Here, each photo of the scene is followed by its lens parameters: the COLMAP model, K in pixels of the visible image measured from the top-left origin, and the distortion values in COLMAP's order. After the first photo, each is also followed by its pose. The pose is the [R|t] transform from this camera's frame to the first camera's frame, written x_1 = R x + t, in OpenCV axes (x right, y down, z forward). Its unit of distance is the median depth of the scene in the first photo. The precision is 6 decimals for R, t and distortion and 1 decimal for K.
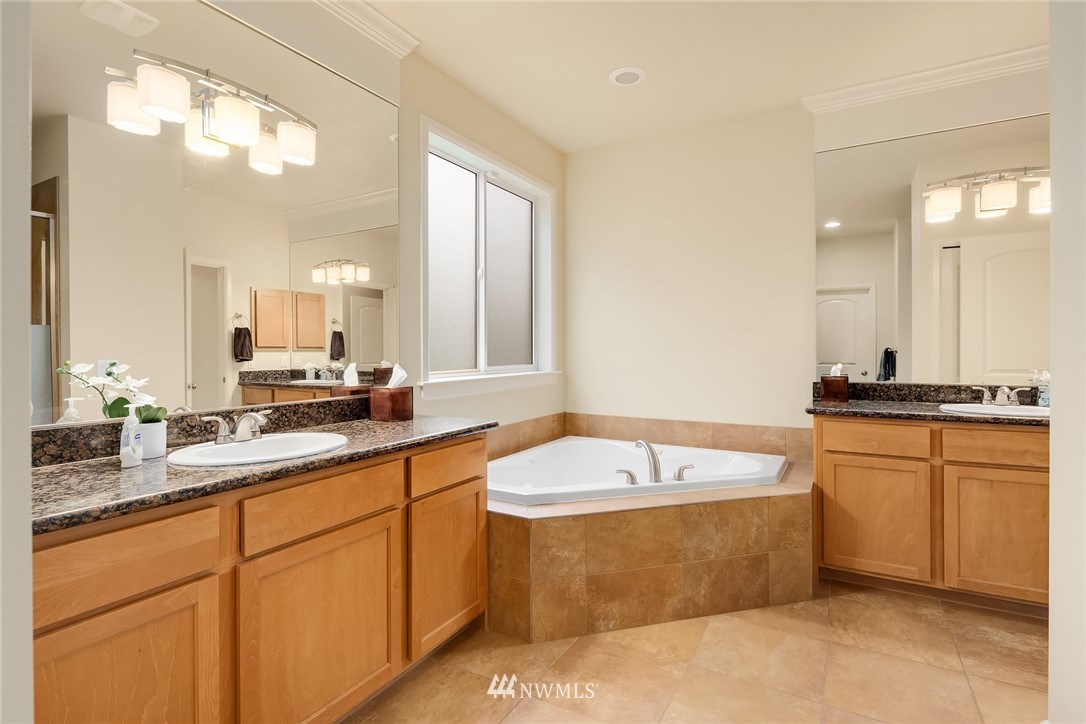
lens RADIAL K [[521.4, 0, 543.0], [0, 521.4, 342.6], [0, 0, 1]] dist [0.001376, -0.001639]
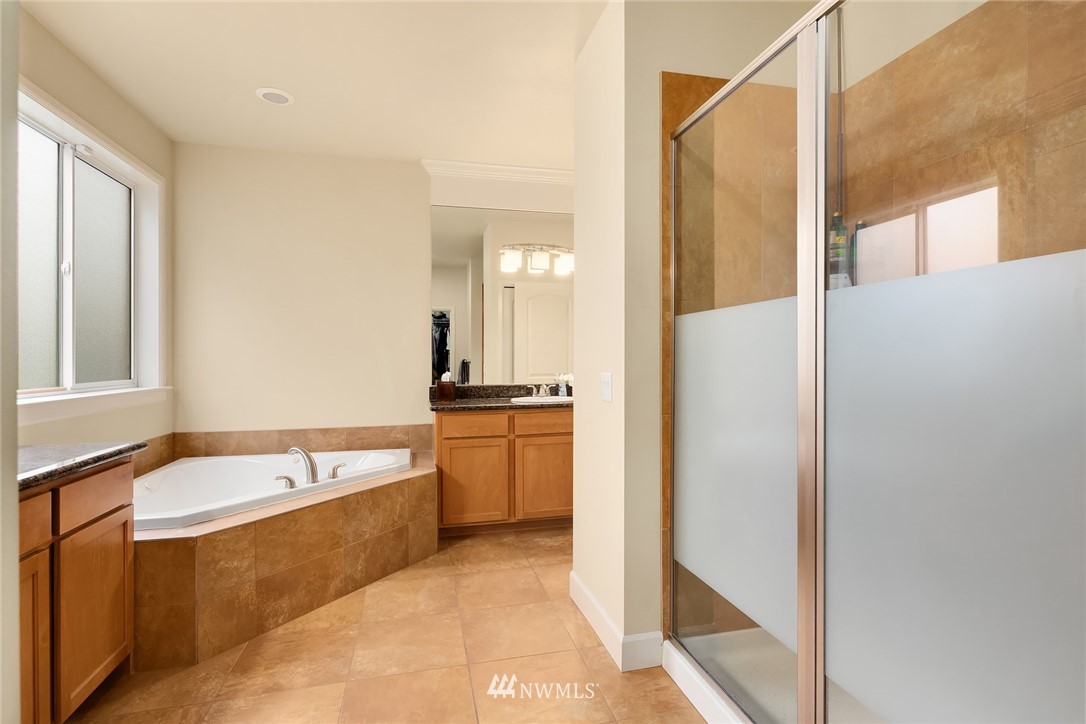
lens RADIAL K [[521.4, 0, 543.0], [0, 521.4, 342.6], [0, 0, 1]] dist [0.001376, -0.001639]
pose [[0.725792, 0.020208, 0.687617, -0.209523], [-0.005869, 0.999714, -0.023185, -0.005122], [-0.687889, 0.012792, 0.725703, -0.142749]]
